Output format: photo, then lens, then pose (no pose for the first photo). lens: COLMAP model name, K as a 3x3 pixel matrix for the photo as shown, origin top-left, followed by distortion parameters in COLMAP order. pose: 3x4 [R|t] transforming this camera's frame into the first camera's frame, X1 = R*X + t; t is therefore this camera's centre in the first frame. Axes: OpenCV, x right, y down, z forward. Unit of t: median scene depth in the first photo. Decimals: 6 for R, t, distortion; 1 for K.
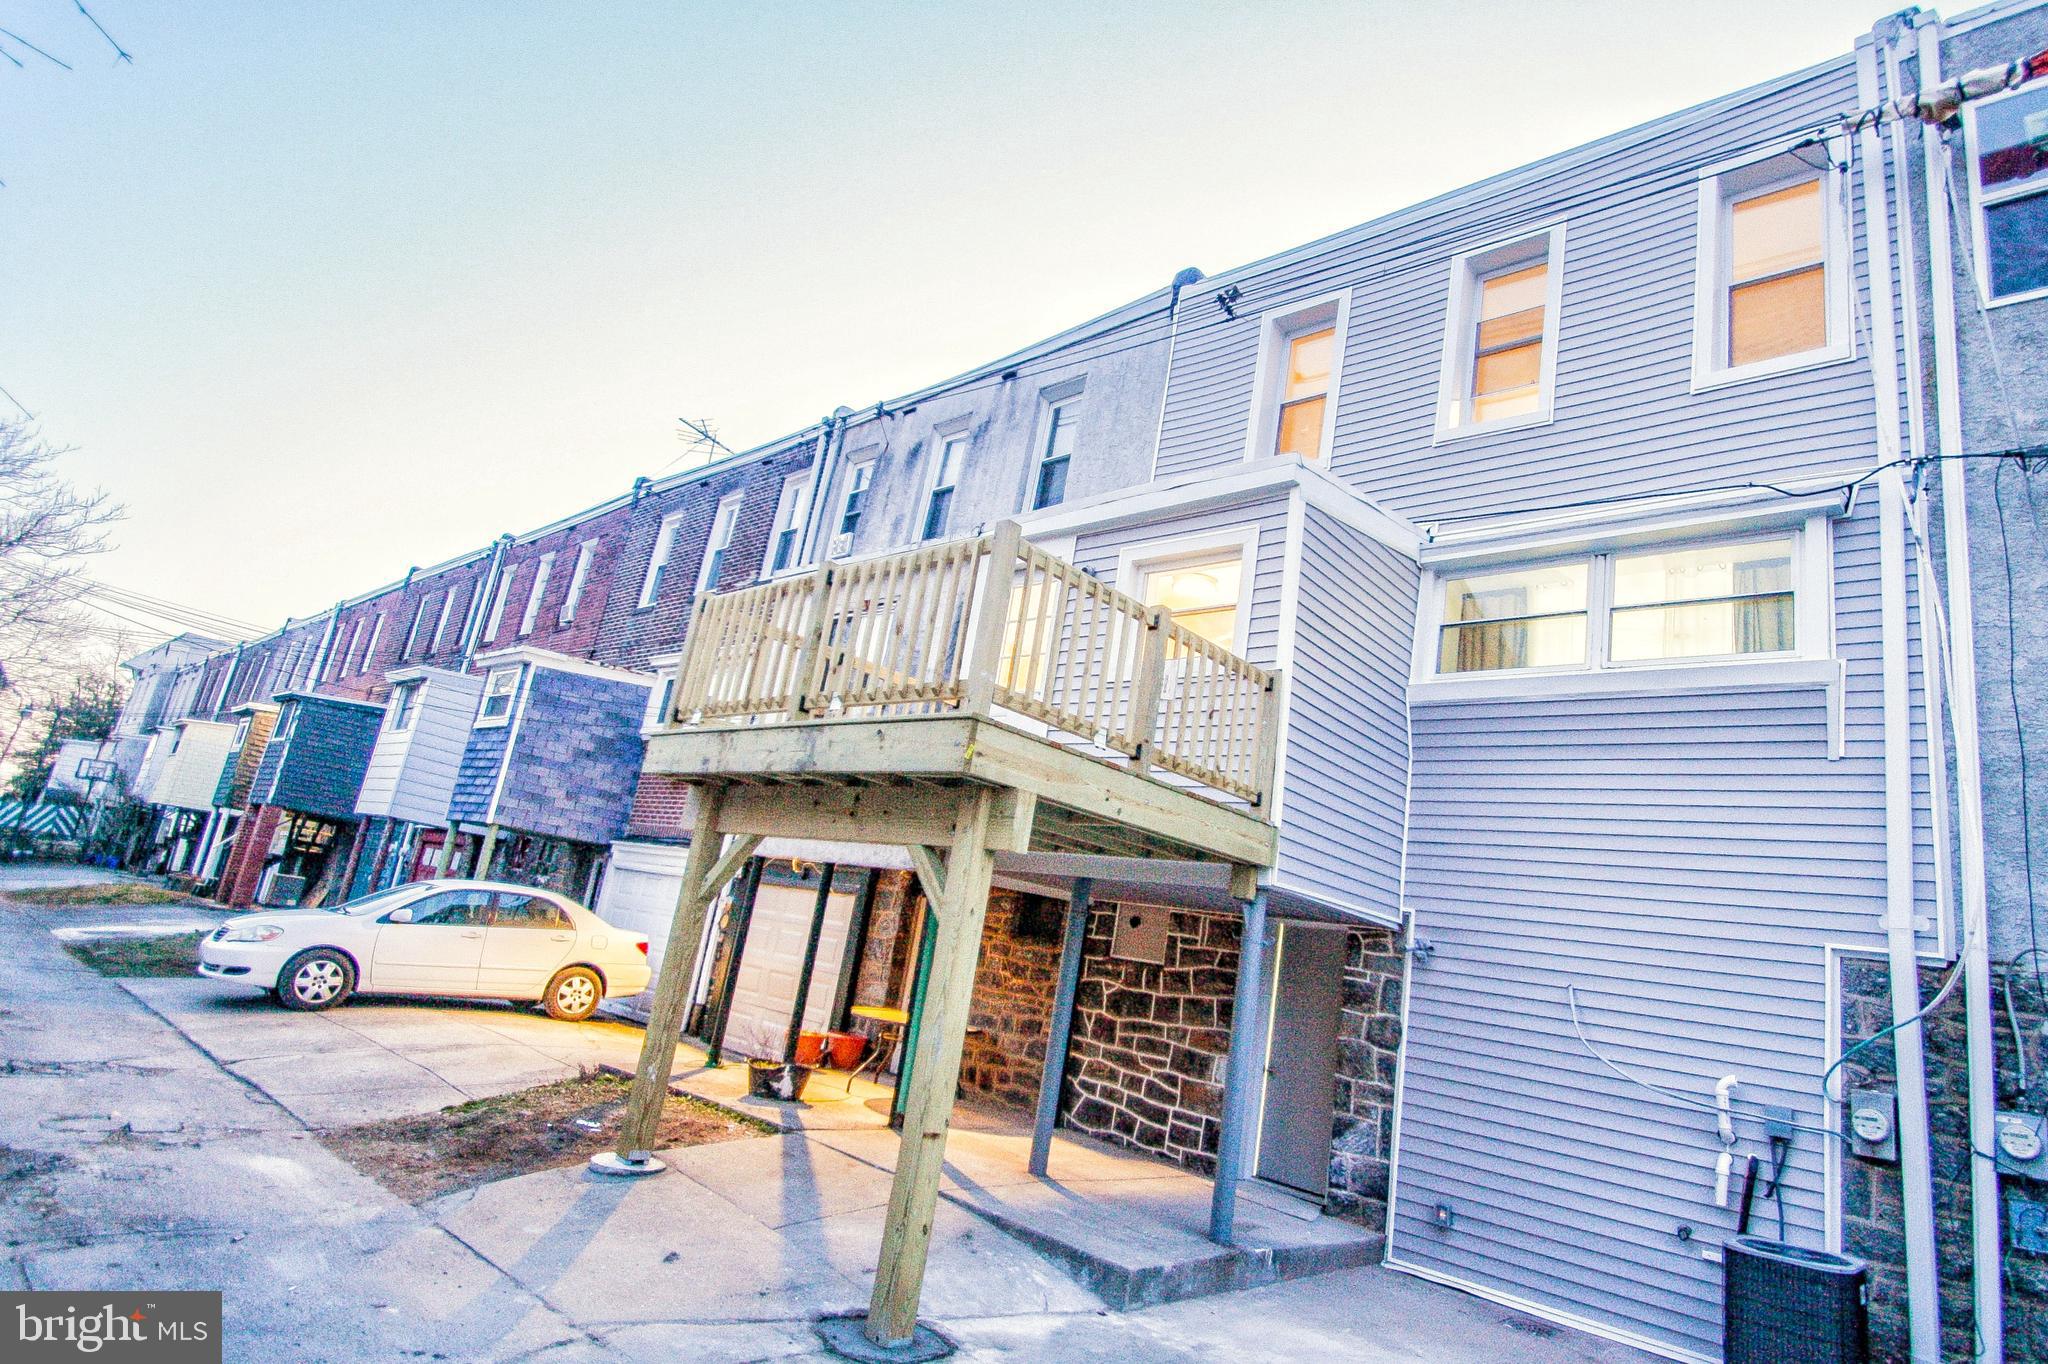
lens RADIAL K [[1055.9, 0, 1024.0], [0, 1055.9, 682.0], [0, 0, 1]] dist [-0.002778, -0.009236]
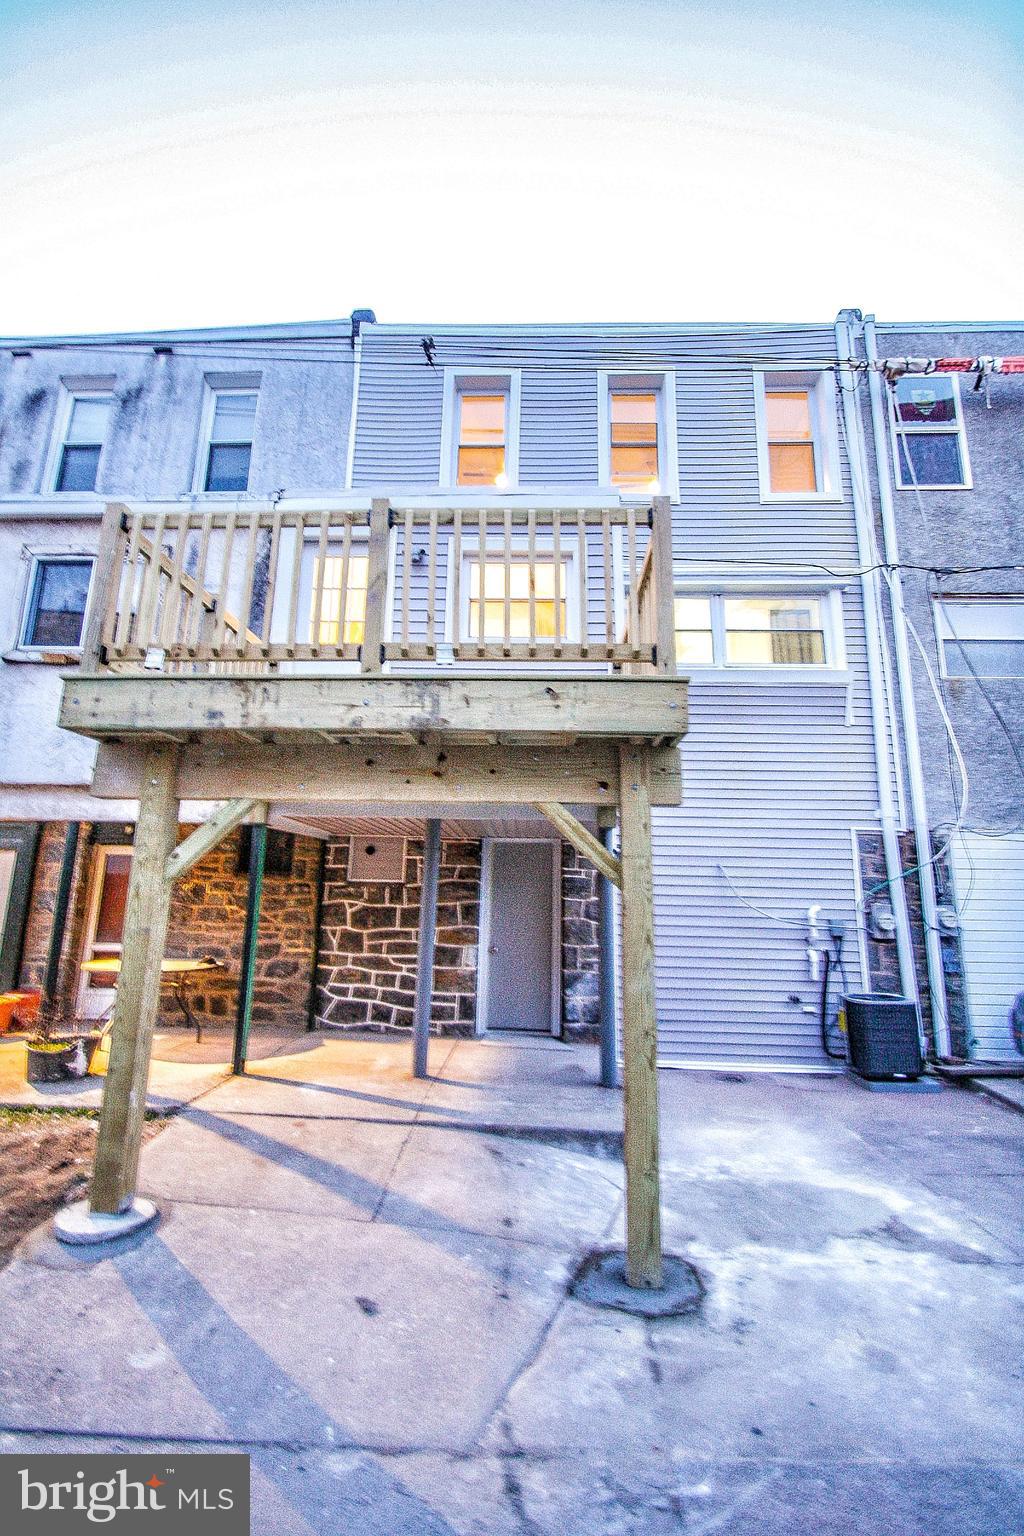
lens RADIAL K [[734.2, 0, 510.8], [0, 734.2, 733.1], [0, 0, 1]] dist [-0.001305, -0.007681]
pose [[0.765716, 0.003715, 0.643168, -0.336850], [-0.065359, 0.995256, 0.072064, 0.022662], [-0.639849, -0.097217, 0.762327, 0.284428]]
